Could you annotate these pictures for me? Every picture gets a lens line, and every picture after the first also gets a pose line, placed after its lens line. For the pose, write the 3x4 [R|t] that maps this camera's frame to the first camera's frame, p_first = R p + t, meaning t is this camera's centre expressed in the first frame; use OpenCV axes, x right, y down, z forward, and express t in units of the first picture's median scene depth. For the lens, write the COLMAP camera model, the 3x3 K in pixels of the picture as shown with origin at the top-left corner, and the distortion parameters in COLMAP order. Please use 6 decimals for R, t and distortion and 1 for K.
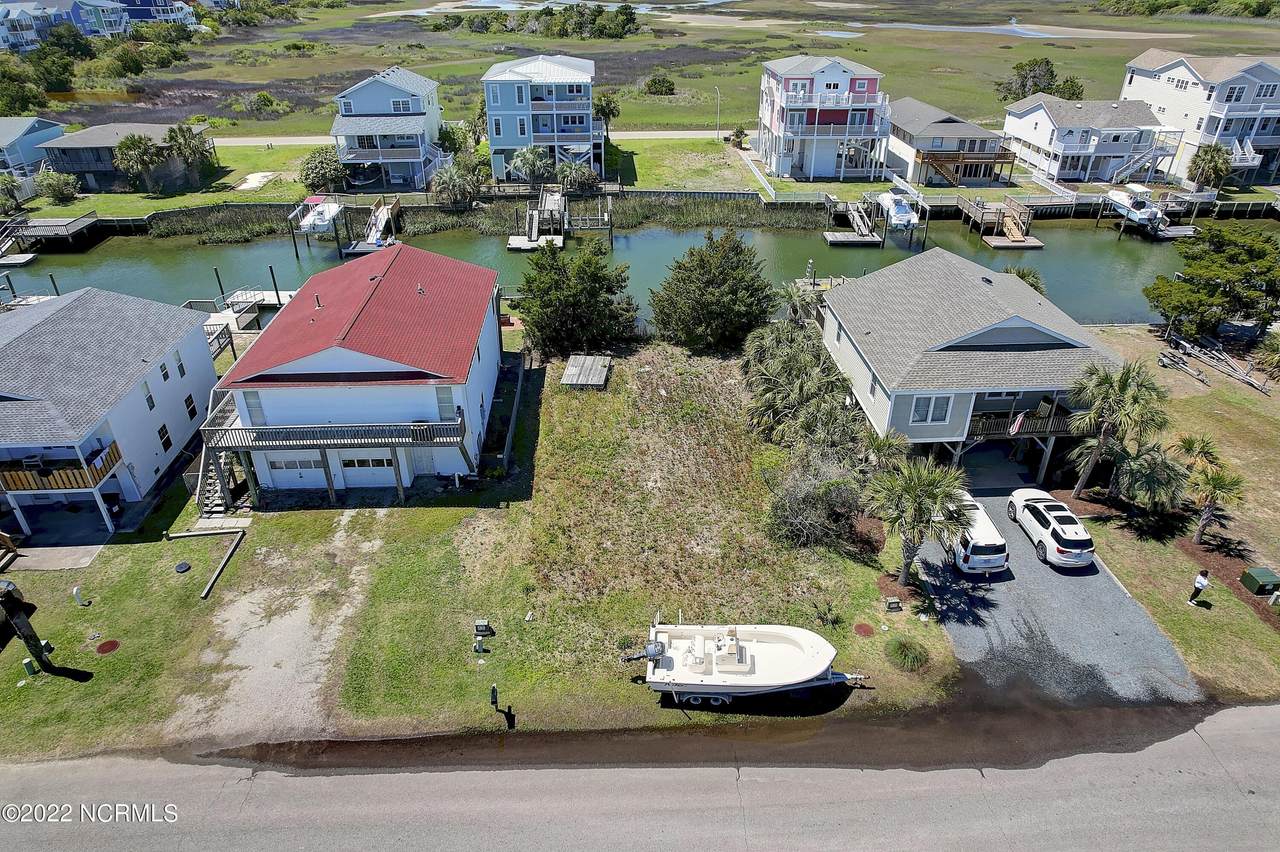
lens RADIAL K [[819.5, 0, 640.0], [0, 819.5, 426.0], [0, 0, 1]] dist [-0.065373, 0.064498]
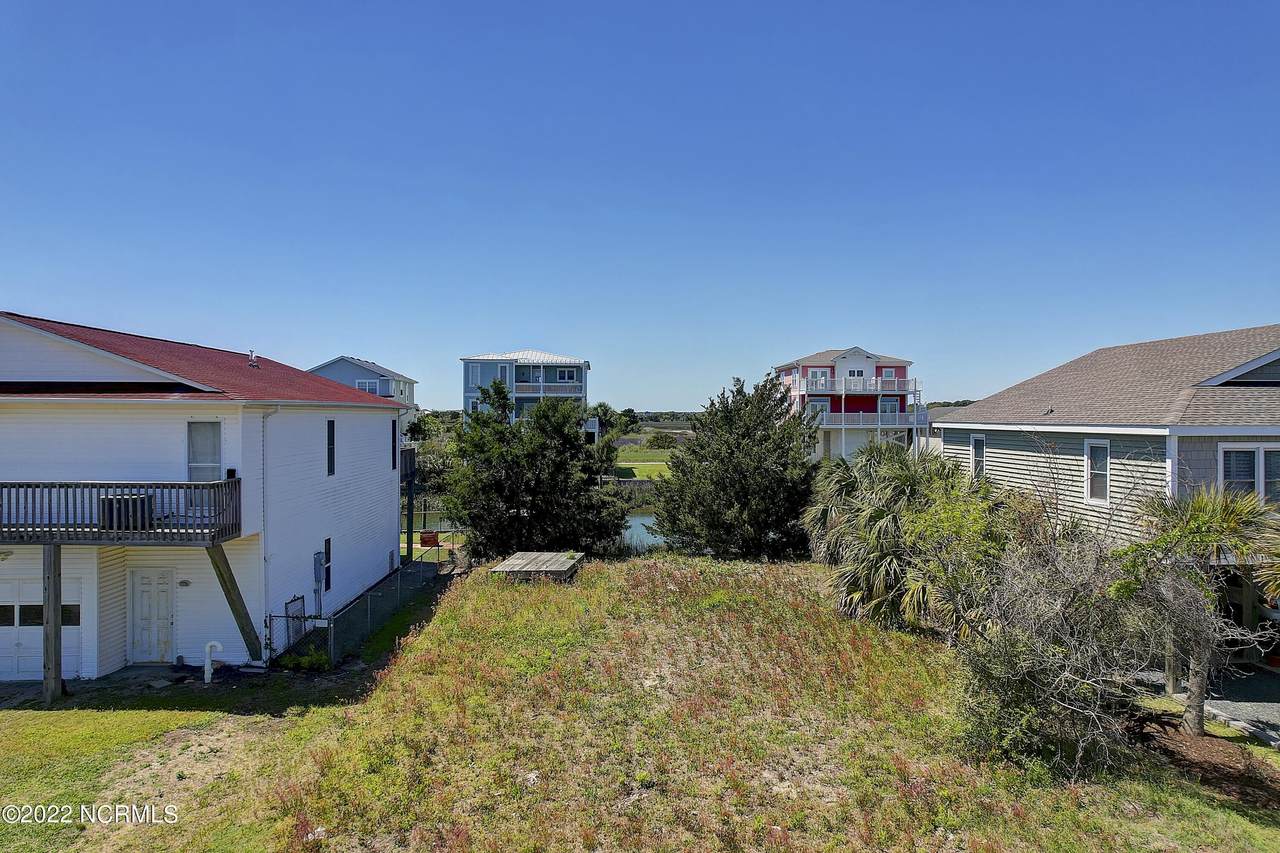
lens RADIAL K [[819.5, 0, 640.0], [0, 819.5, 426.5], [0, 0, 1]] dist [-0.065373, 0.064498]
pose [[0.999987, 0.002129, -0.004693, 0.009373], [-0.004166, 0.870032, -0.492977, 0.164276], [0.003033, 0.492990, 0.870030, 0.548262]]
